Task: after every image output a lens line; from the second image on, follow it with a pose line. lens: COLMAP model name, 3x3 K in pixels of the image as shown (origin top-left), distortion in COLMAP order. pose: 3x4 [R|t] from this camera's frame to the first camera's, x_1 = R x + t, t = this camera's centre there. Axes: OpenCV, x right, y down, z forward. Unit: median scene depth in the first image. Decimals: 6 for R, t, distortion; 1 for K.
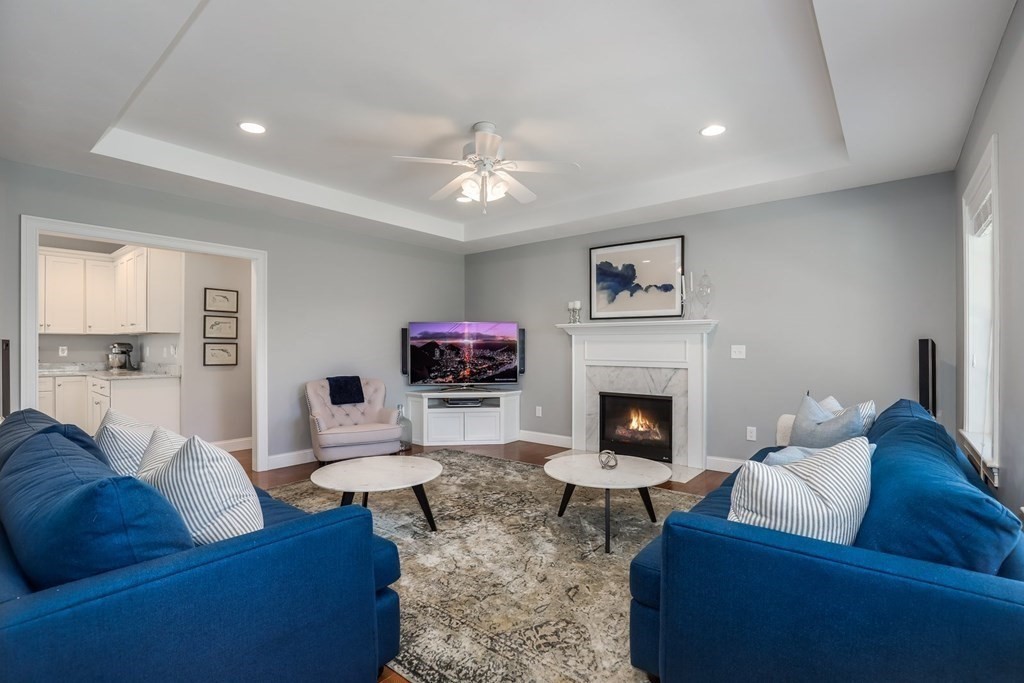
lens RADIAL K [[474.2, 0, 512.1], [0, 474.2, 345.2], [0, 0, 1]] dist [-0.027999, -0.000314]
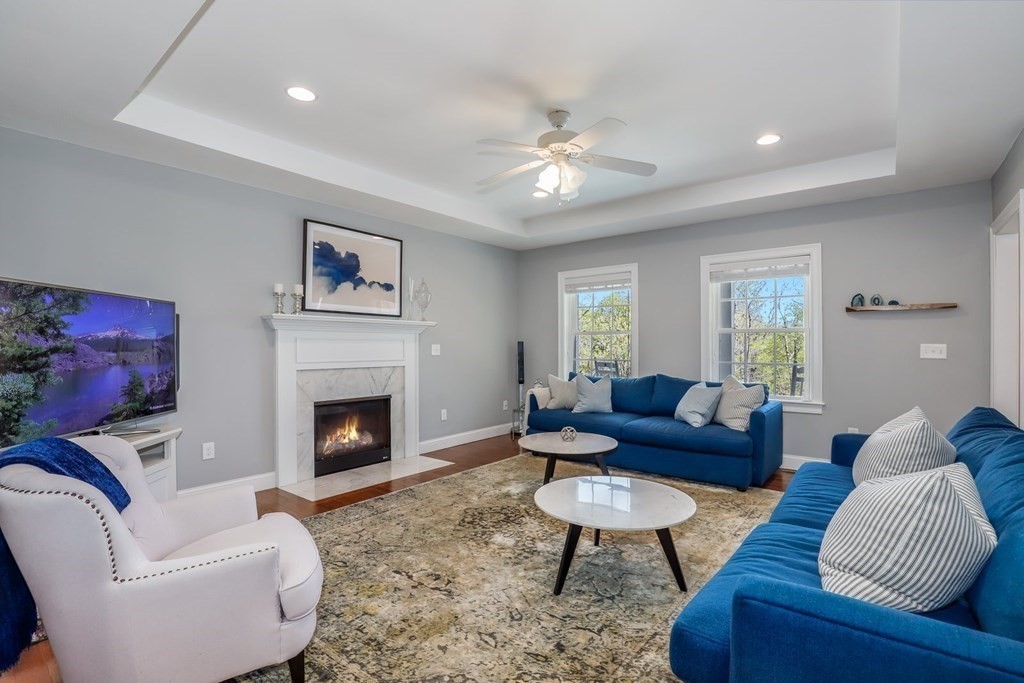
lens RADIAL K [[474.2, 0, 518.3], [0, 474.2, 344.6], [0, 0, 1]] dist [-0.027999, -0.000314]
pose [[-0.011176, 0.001501, 0.999936, -0.644556], [-0.000862, 0.999998, -0.001510, 0.002256], [-0.999937, -0.000879, -0.011175, 0.696138]]
